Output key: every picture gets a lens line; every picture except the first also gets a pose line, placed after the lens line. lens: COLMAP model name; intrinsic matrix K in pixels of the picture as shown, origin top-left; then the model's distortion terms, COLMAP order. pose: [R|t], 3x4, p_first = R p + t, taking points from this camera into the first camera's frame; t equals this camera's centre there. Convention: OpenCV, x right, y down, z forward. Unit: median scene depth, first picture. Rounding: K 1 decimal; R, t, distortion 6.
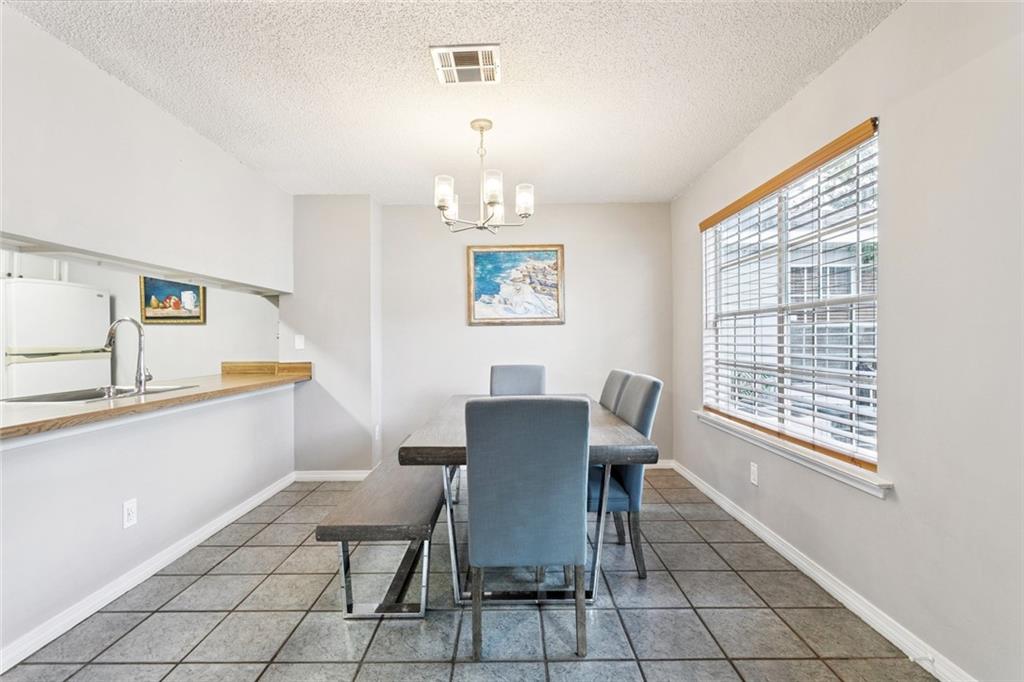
lens RADIAL K [[486.2, 0, 512.0], [0, 486.2, 341.0], [0, 0, 1]] dist [0.001214, 0.000653]
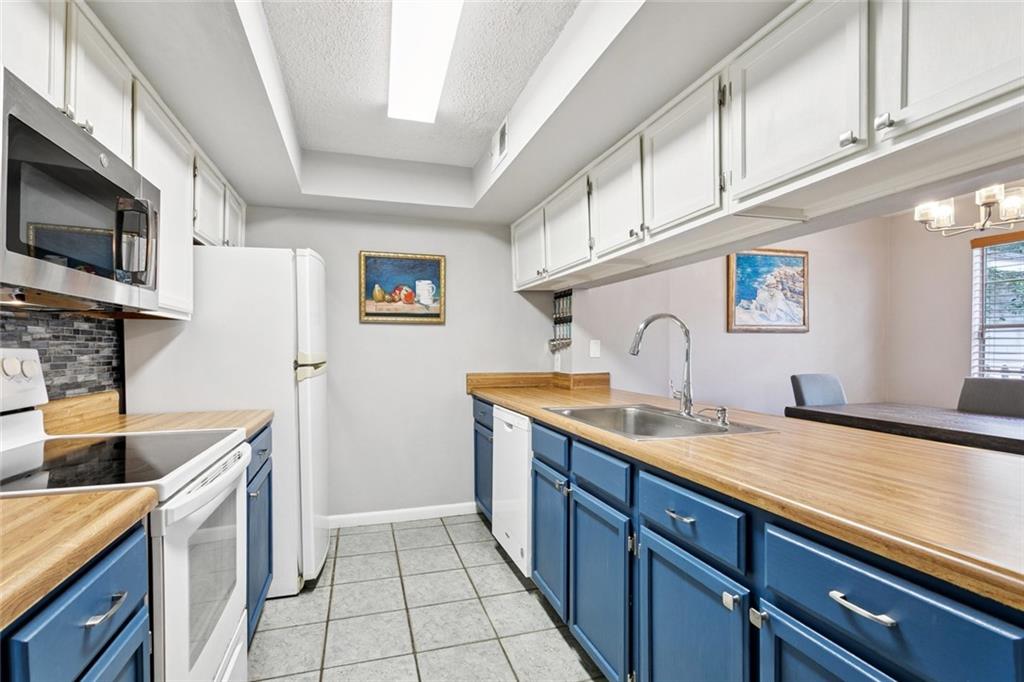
lens RADIAL K [[486.2, 0, 512.0], [0, 486.2, 341.0], [0, 0, 1]] dist [0.001214, 0.000653]
pose [[0.955382, 0.011918, 0.295131, -0.759092], [-0.005914, 0.999757, -0.021229, 0.007178], [-0.295312, 0.018536, 0.955221, 0.236175]]
